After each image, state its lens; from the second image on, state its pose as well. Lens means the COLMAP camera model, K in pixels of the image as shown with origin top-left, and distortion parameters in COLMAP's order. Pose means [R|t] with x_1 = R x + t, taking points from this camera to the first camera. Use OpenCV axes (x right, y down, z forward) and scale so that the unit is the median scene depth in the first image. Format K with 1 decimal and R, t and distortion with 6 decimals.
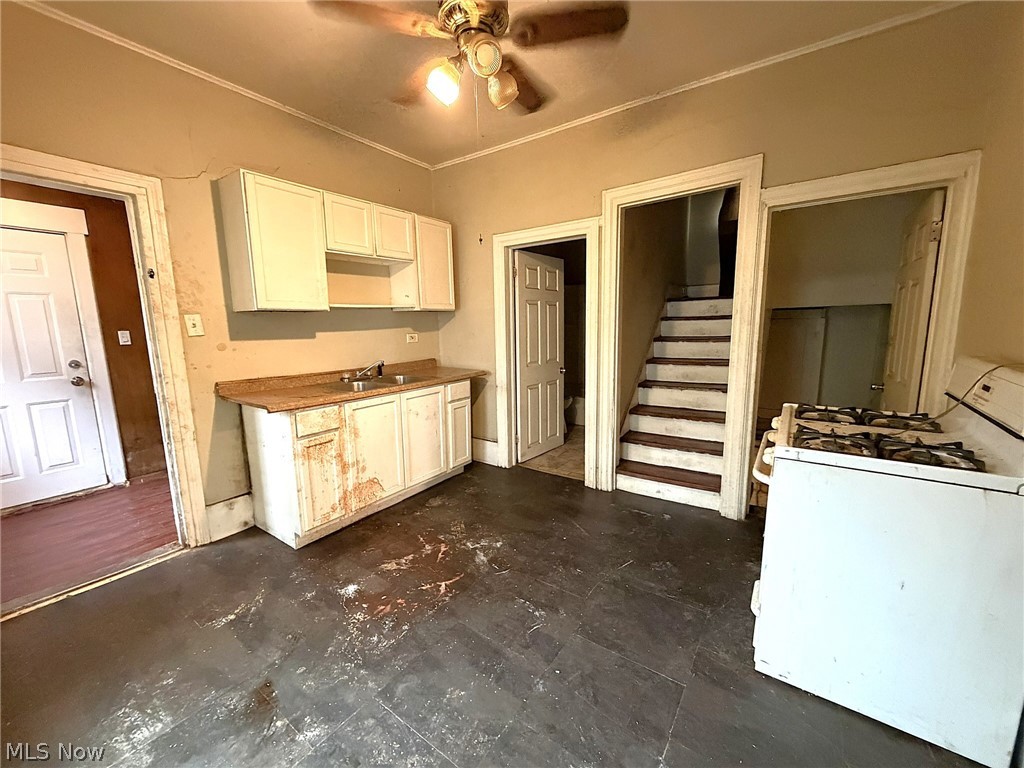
lens RADIAL K [[409.4, 0, 508.9], [0, 409.4, 385.9], [0, 0, 1]] dist [-0.000005, 0.000194]
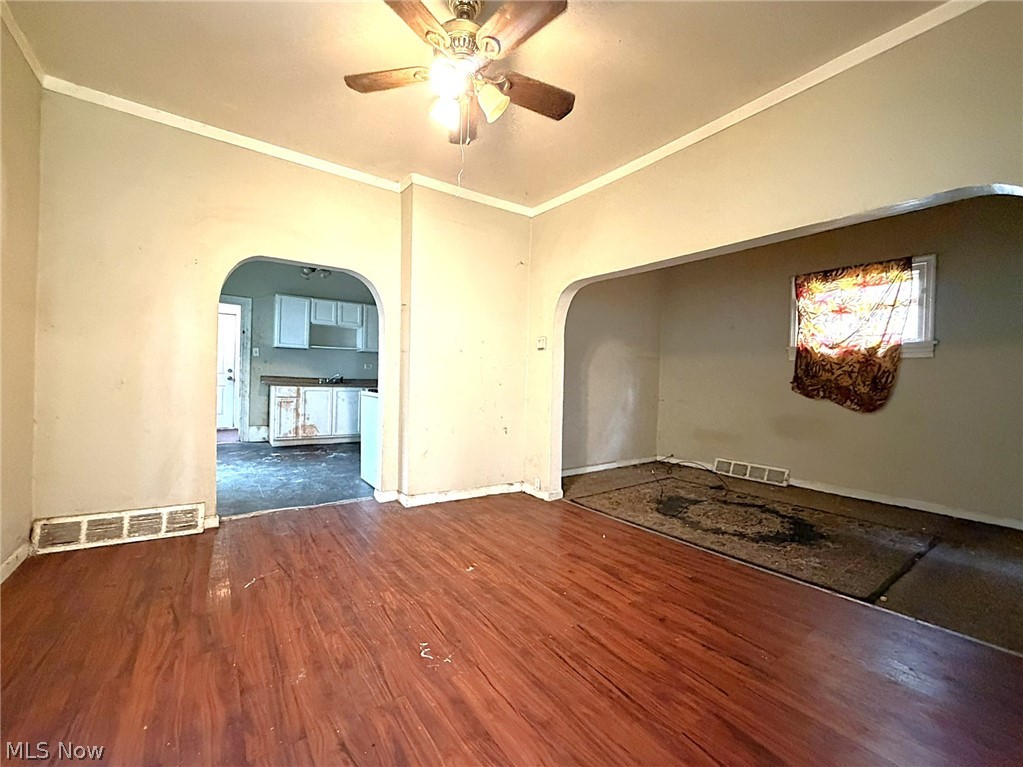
lens RADIAL K [[452.4, 0, 523.5], [0, 452.4, 383.4], [0, 0, 1]] dist [-0.000244, 0.000814]
pose [[0.938260, 0.046334, -0.342813, 1.590042], [-0.095246, 0.987288, -0.127243, 0.218902], [0.332560, 0.152038, 0.930746, -0.929491]]
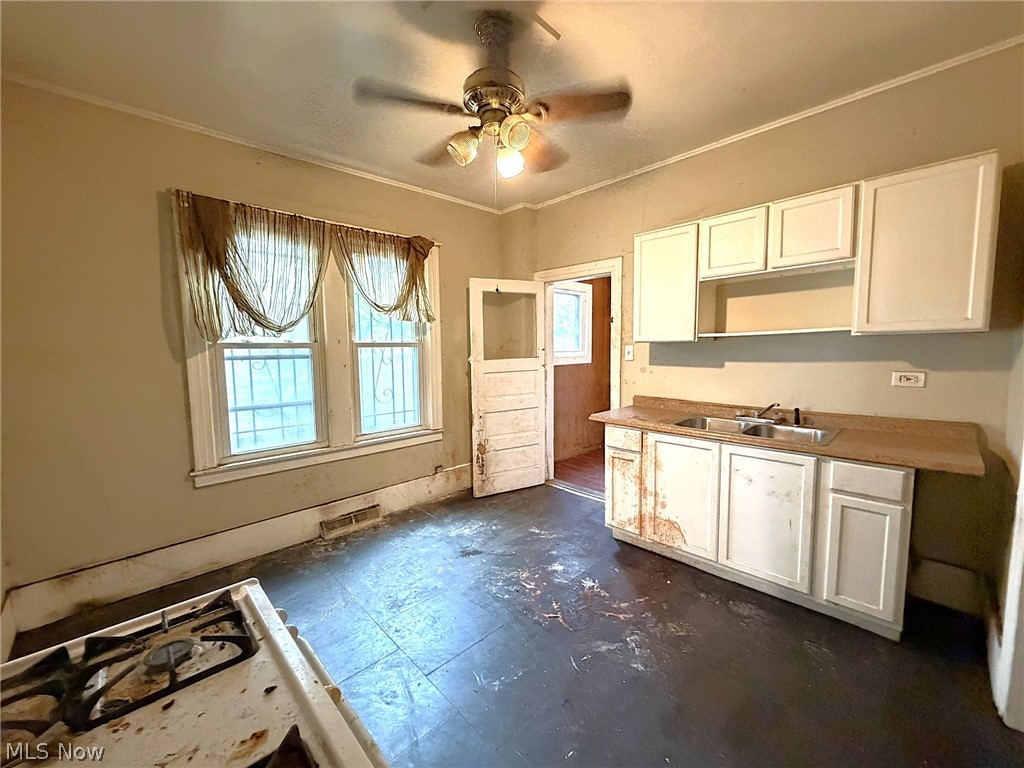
lens RADIAL K [[409.4, 0, 508.9], [0, 409.4, 385.9], [0, 0, 1]] dist [-0.000005, 0.000194]
pose [[-0.200273, 0.111204, -0.973409, 0.637957], [-0.129381, 0.981835, 0.138786, -0.162441], [0.971160, 0.153736, -0.182247, 0.793102]]
